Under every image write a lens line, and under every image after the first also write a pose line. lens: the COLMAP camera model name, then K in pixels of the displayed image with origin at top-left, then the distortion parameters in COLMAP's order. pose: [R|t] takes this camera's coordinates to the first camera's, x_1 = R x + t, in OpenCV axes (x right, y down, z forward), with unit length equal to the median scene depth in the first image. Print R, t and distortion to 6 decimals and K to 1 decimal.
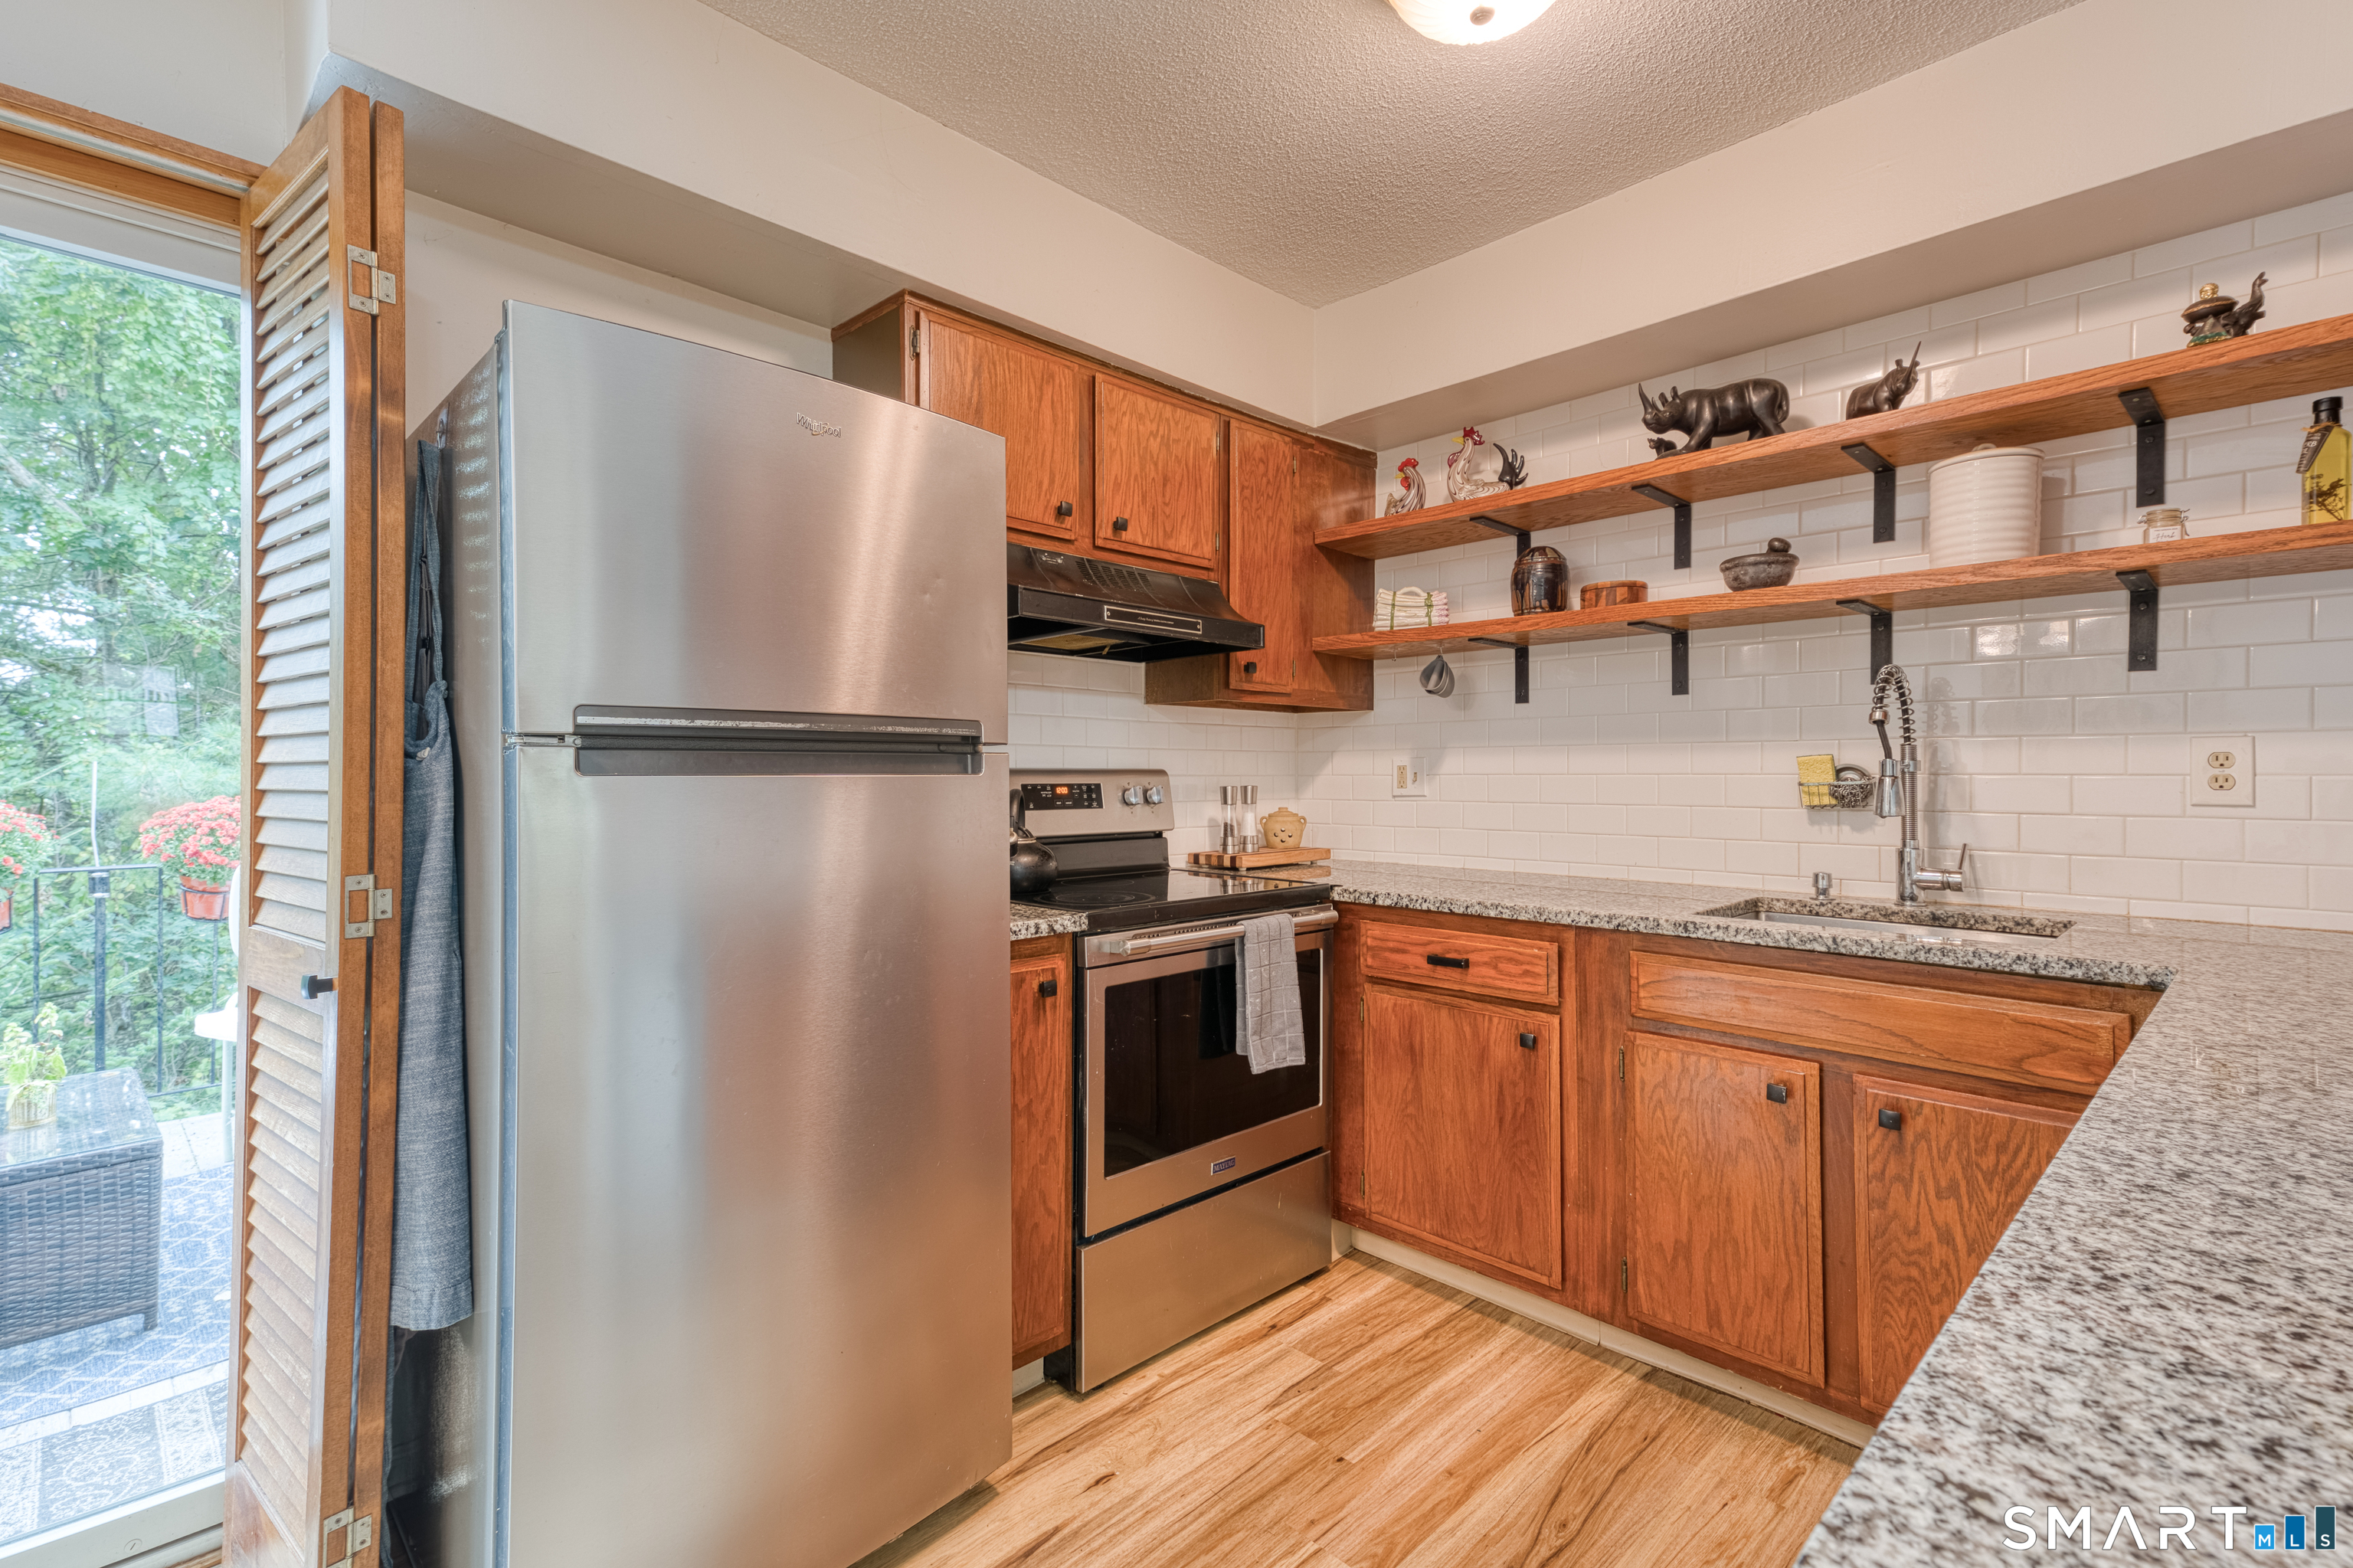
lens RADIAL K [[1090.8, 0, 1173.5], [0, 1090.8, 759.8], [0, 0, 1]] dist [0.037024, -0.001087]
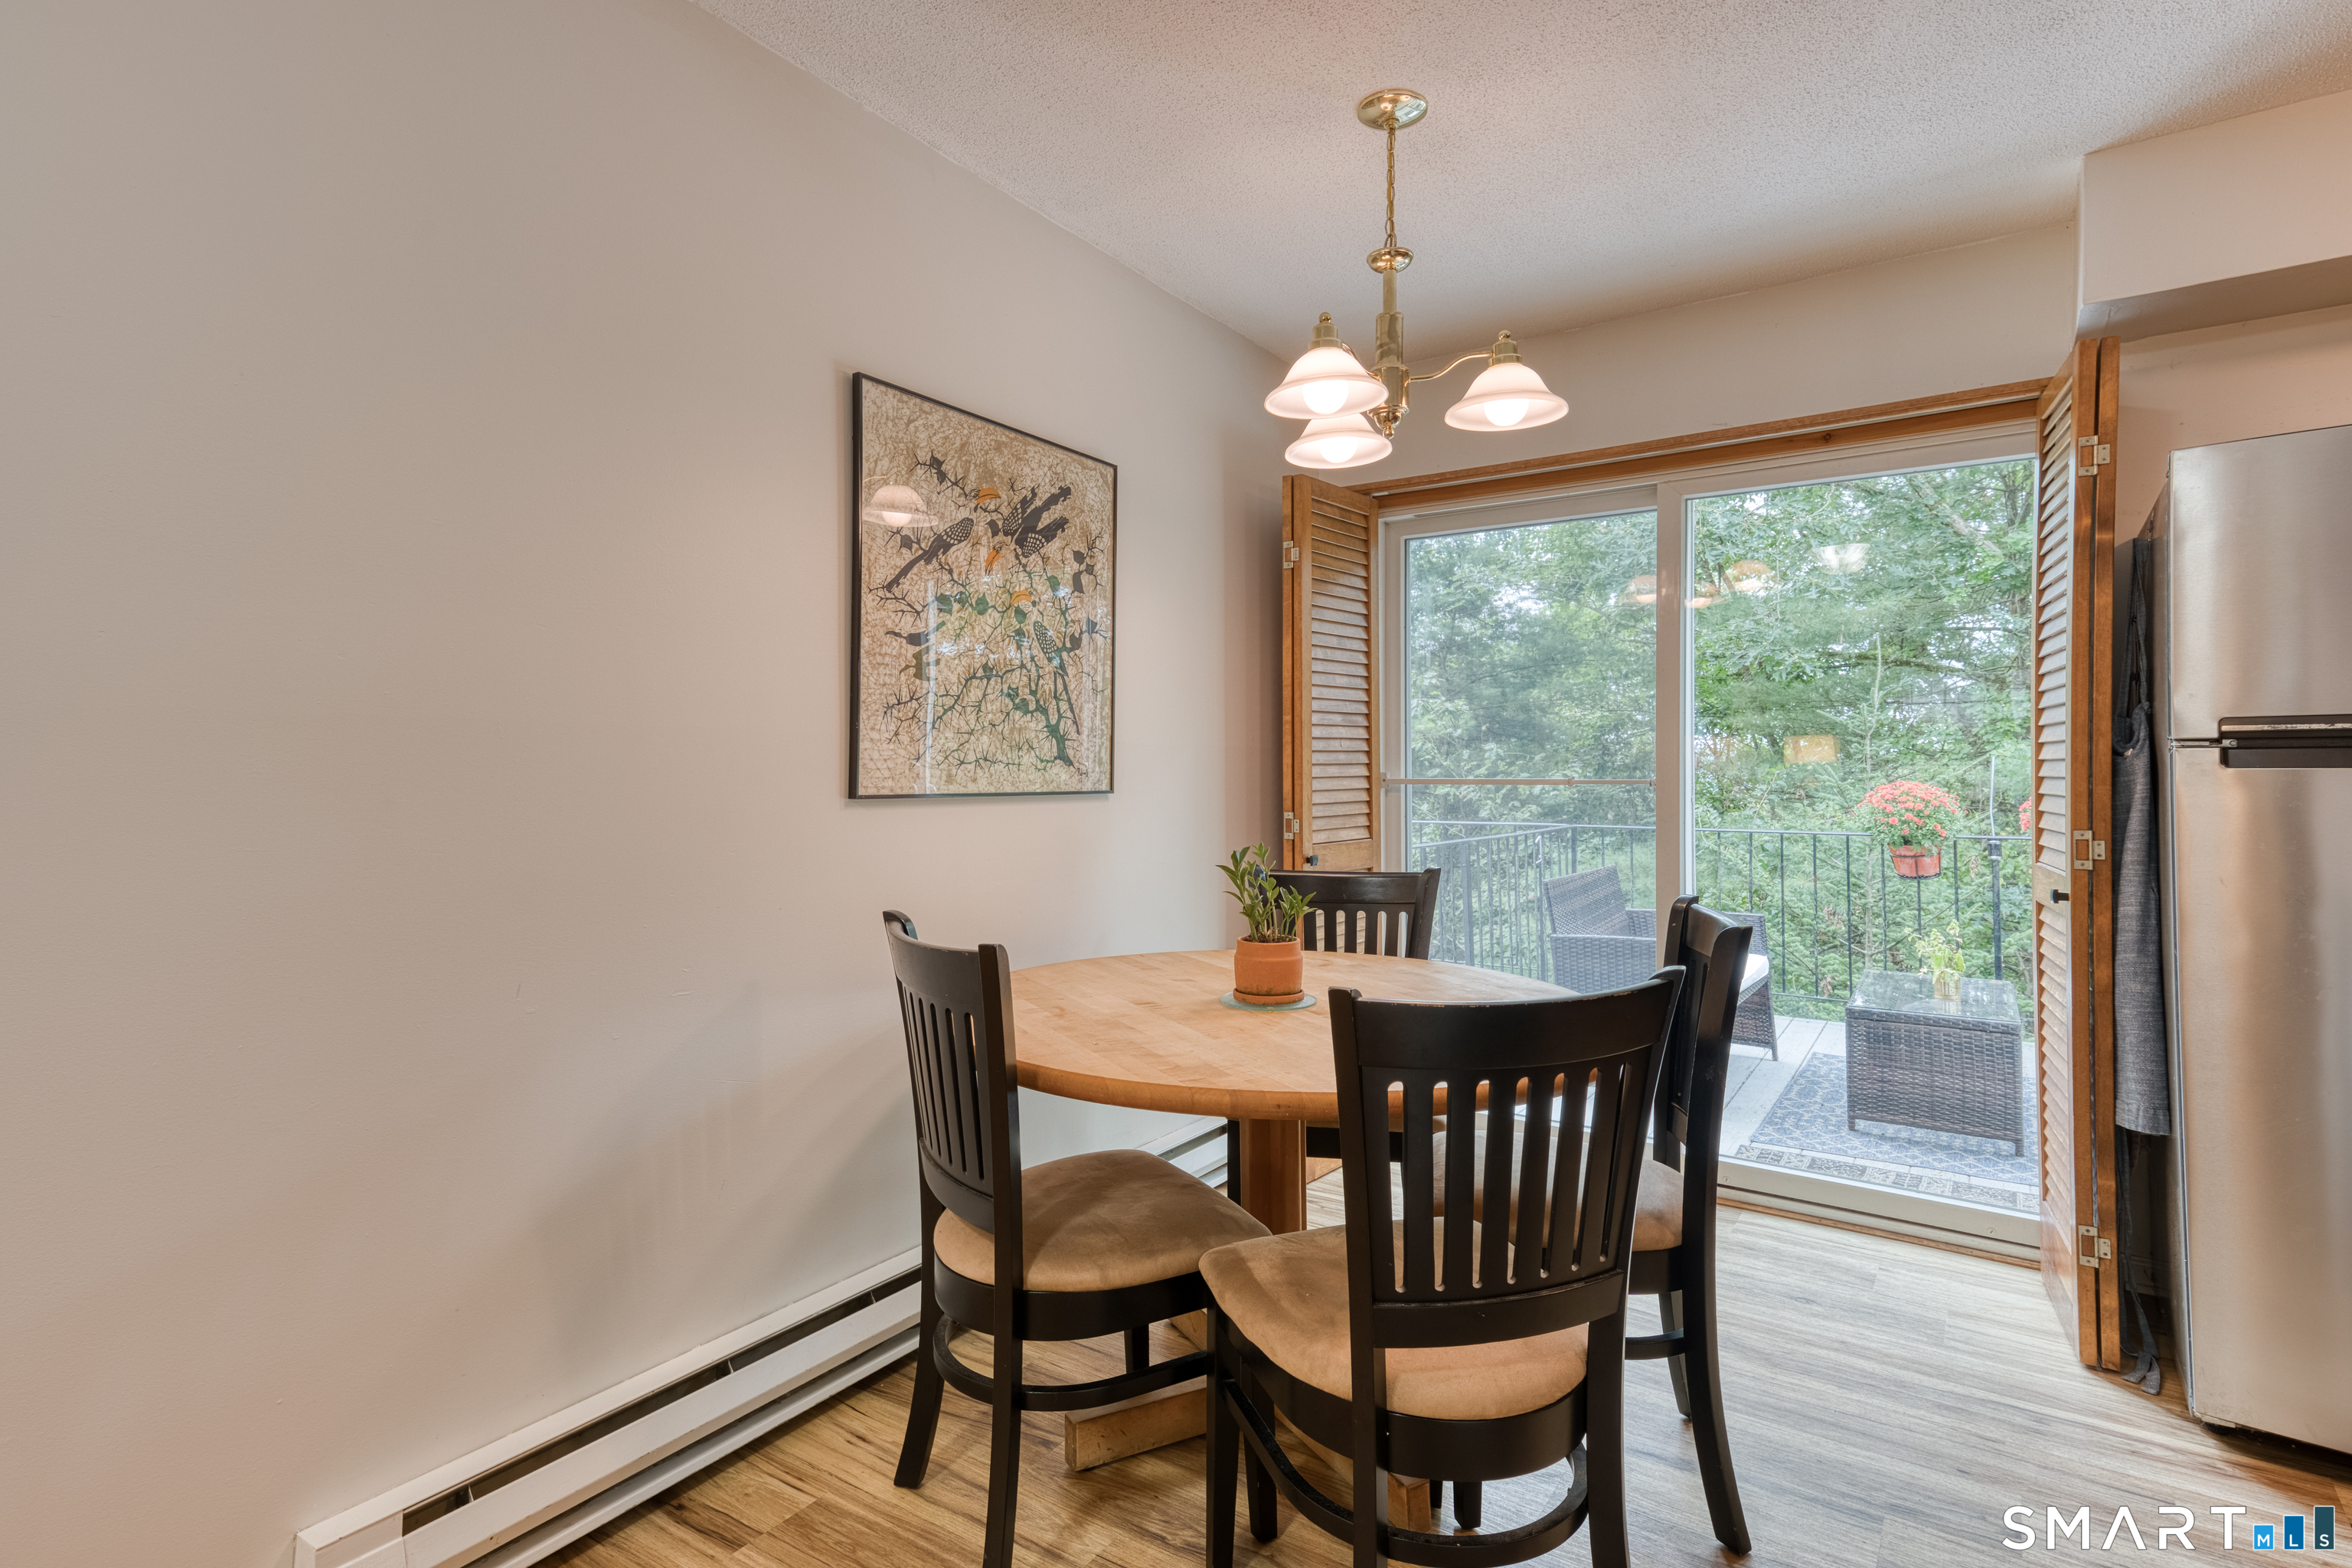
lens RADIAL K [[1197.2, 0, 1176.0], [0, 1197.2, 784.0], [0, 0, 1]] dist [0.062843, 0.000404]
pose [[0.197390, 0.012228, -0.980249, 0.727251], [0.015416, 0.999760, 0.015576, -0.009749], [0.980204, -0.018186, 0.197154, -0.602431]]
